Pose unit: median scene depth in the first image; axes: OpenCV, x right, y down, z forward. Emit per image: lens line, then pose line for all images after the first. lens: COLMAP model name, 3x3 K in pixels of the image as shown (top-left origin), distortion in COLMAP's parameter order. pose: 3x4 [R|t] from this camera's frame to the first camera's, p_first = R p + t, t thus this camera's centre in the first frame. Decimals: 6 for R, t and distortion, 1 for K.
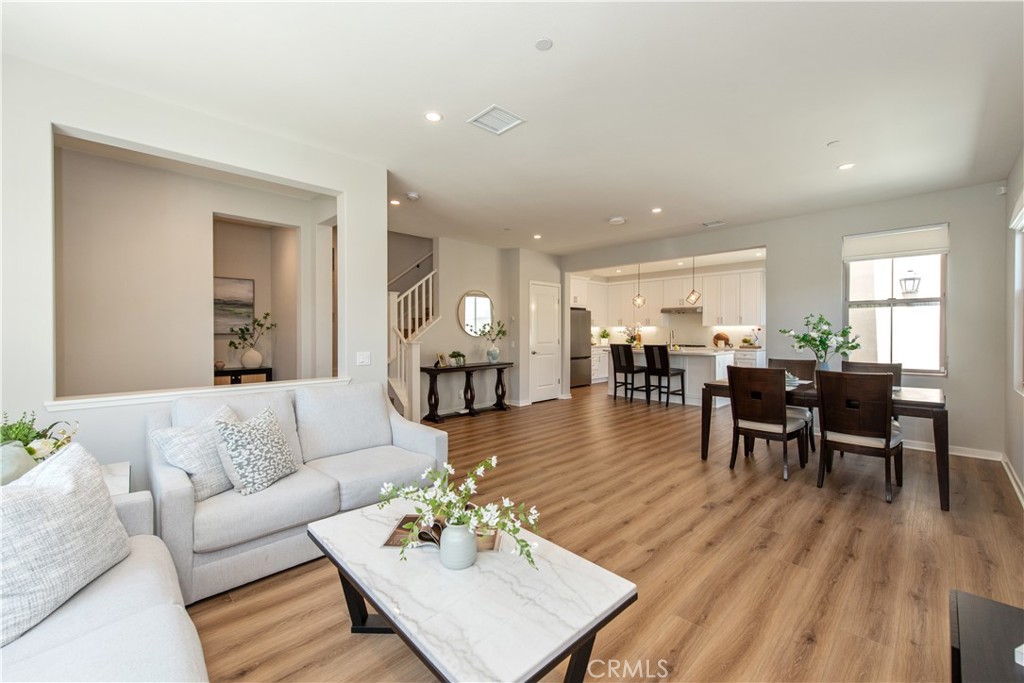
lens RADIAL K [[422.8, 0, 512.6], [0, 422.8, 333.3], [0, 0, 1]] dist [0.012327, -0.001396]
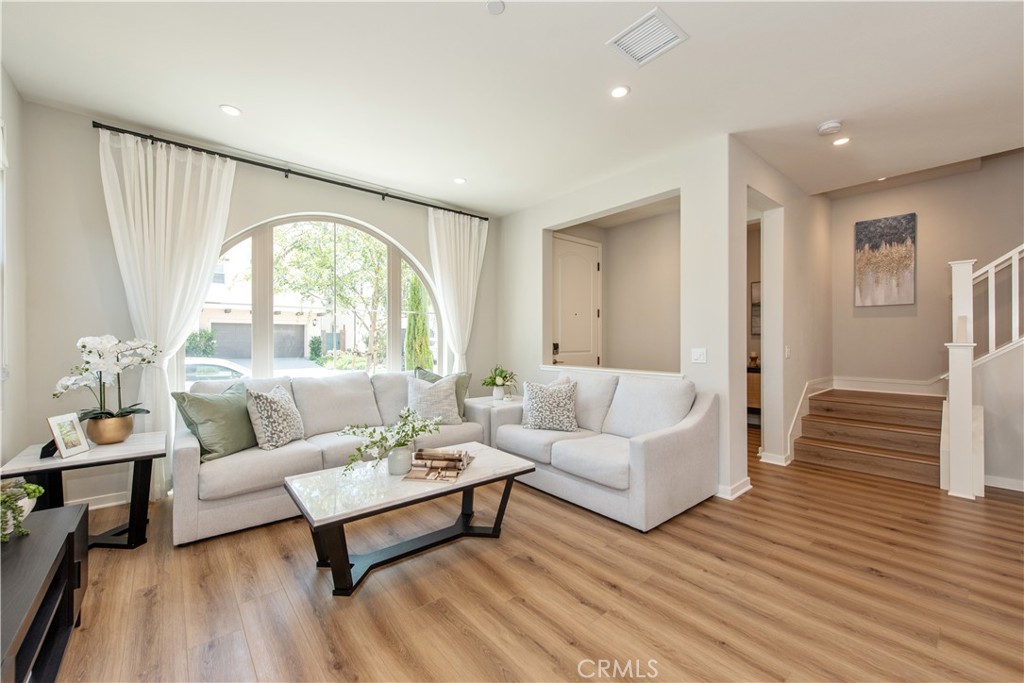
lens RADIAL K [[405.7, 0, 510.3], [0, 405.7, 336.1], [0, 0, 1]] dist [0.009730, -0.001595]
pose [[-0.073735, -0.009188, -0.997236, 0.328427], [-0.003089, 0.999955, -0.008984, 0.015582], [0.997273, 0.002418, -0.073760, 0.383387]]
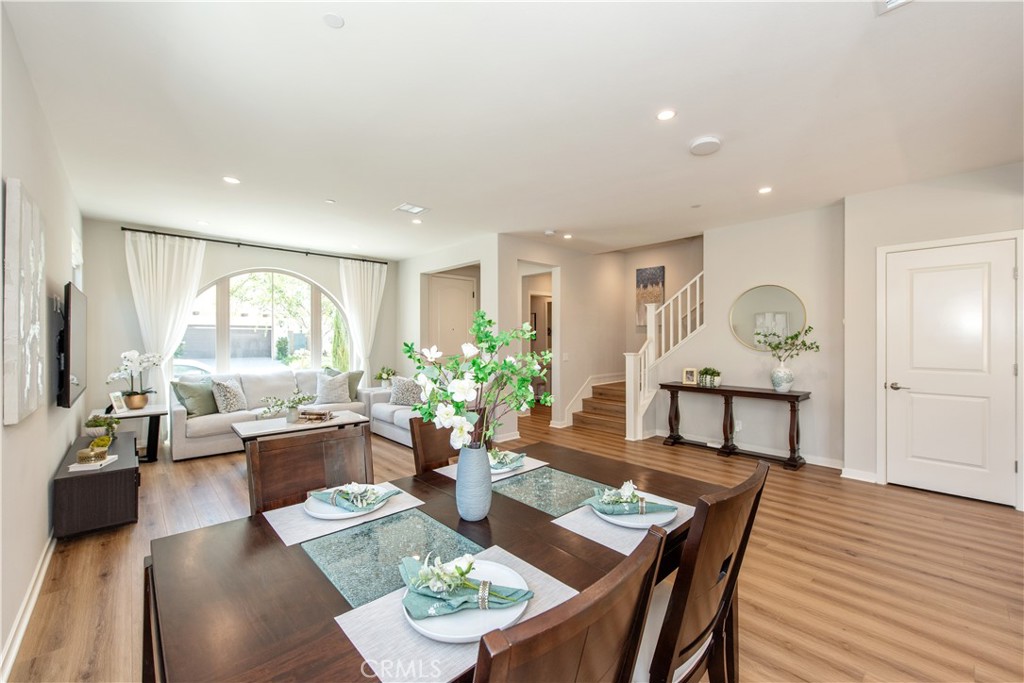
lens RADIAL K [[405.7, 0, 504.7], [0, 405.7, 336.7], [0, 0, 1]] dist [0.009730, -0.001595]
pose [[-0.032393, -0.004566, -0.999465, 0.665715], [-0.004784, 0.999979, -0.004413, -0.011946], [0.999464, 0.004638, -0.032414, 0.646304]]
